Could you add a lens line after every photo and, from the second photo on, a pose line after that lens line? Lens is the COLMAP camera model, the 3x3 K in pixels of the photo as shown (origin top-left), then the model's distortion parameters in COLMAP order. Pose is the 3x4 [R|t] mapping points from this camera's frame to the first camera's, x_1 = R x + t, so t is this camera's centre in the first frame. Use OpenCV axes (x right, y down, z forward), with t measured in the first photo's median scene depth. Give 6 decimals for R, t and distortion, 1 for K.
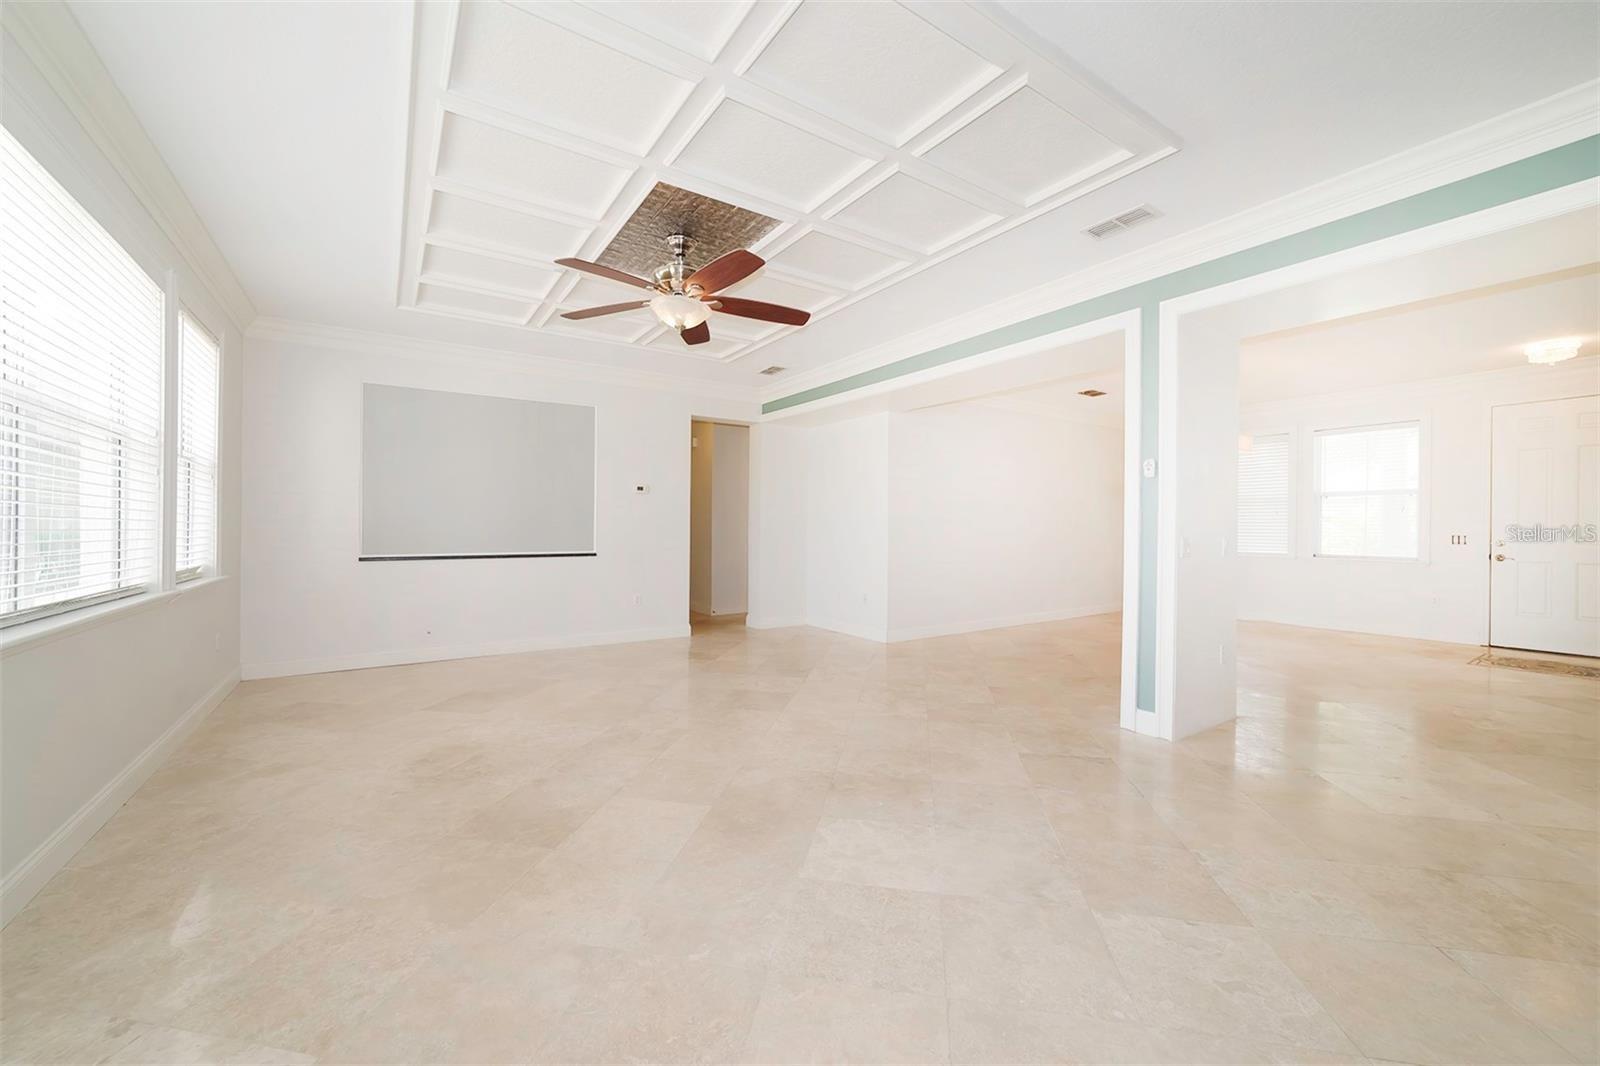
lens RADIAL K [[615.1, 0, 801.2], [0, 615.1, 535.5], [0, 0, 1]] dist [-0.011038, 0.001192]
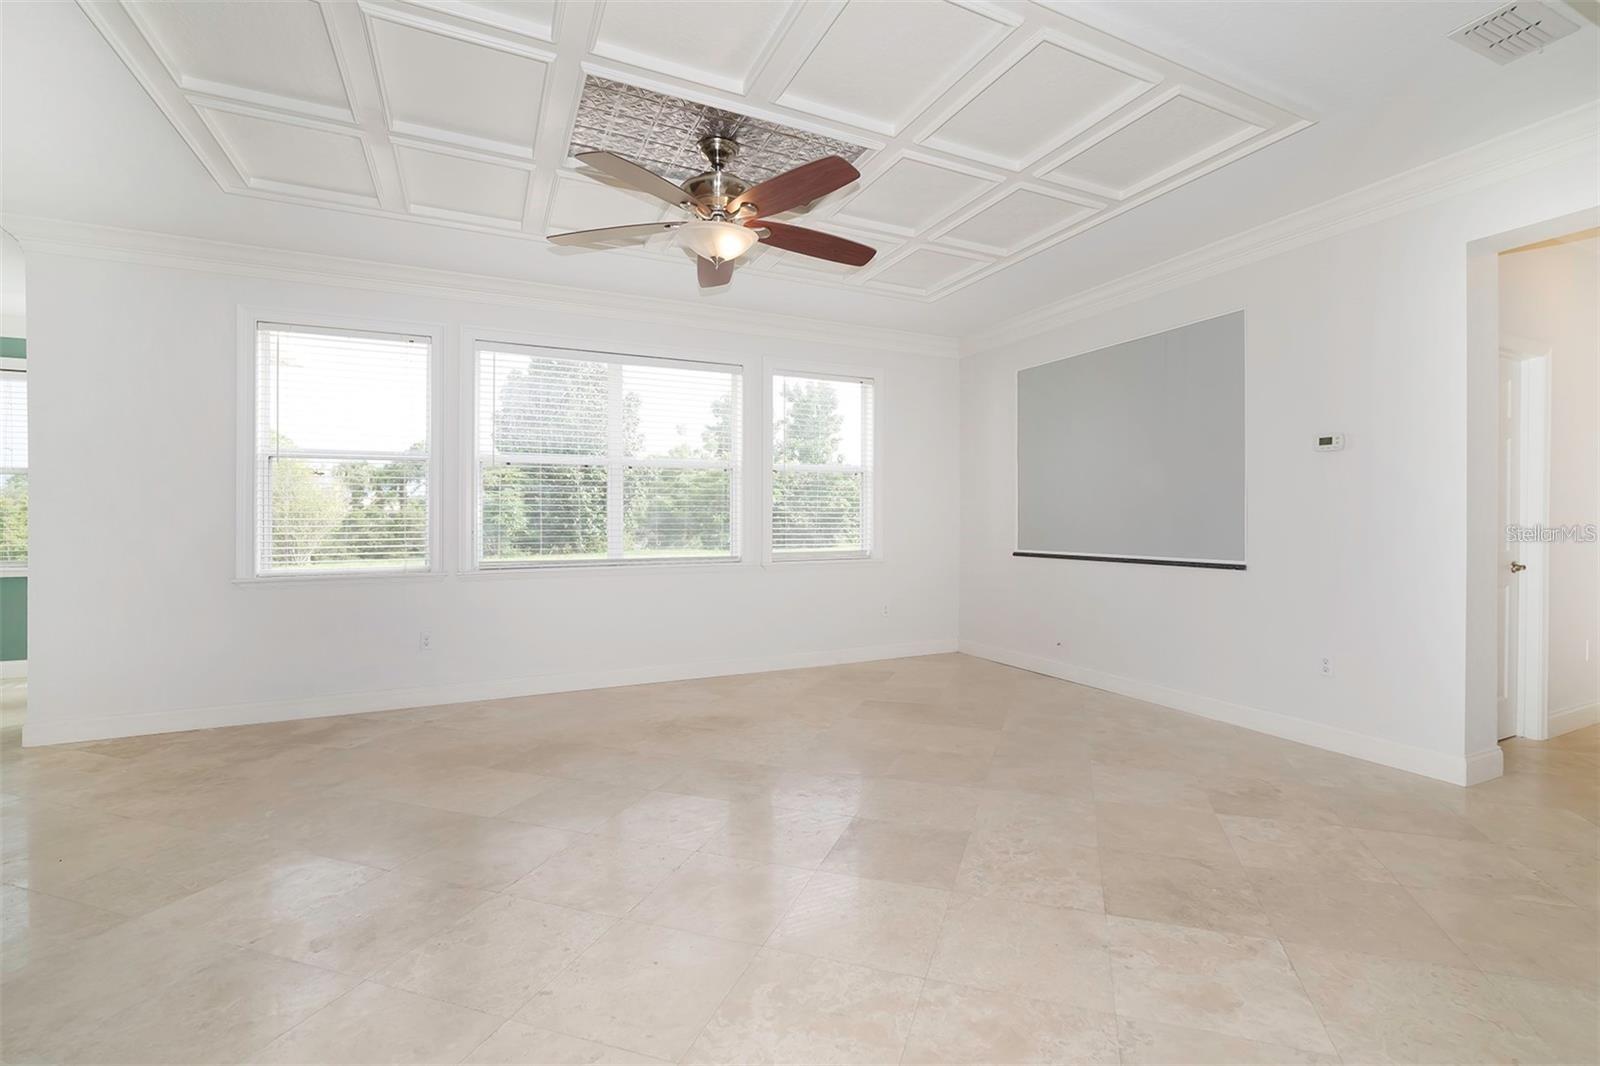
lens RADIAL K [[705.5, 0, 803.3], [0, 705.5, 521.6], [0, 0, 1]] dist [0.003345, 0.000894]
pose [[-0.142756, -0.001827, -0.989756, 0.692907], [-0.006298, 0.999980, -0.000937, -0.017262], [0.989738, 0.006100, -0.142765, 1.293385]]
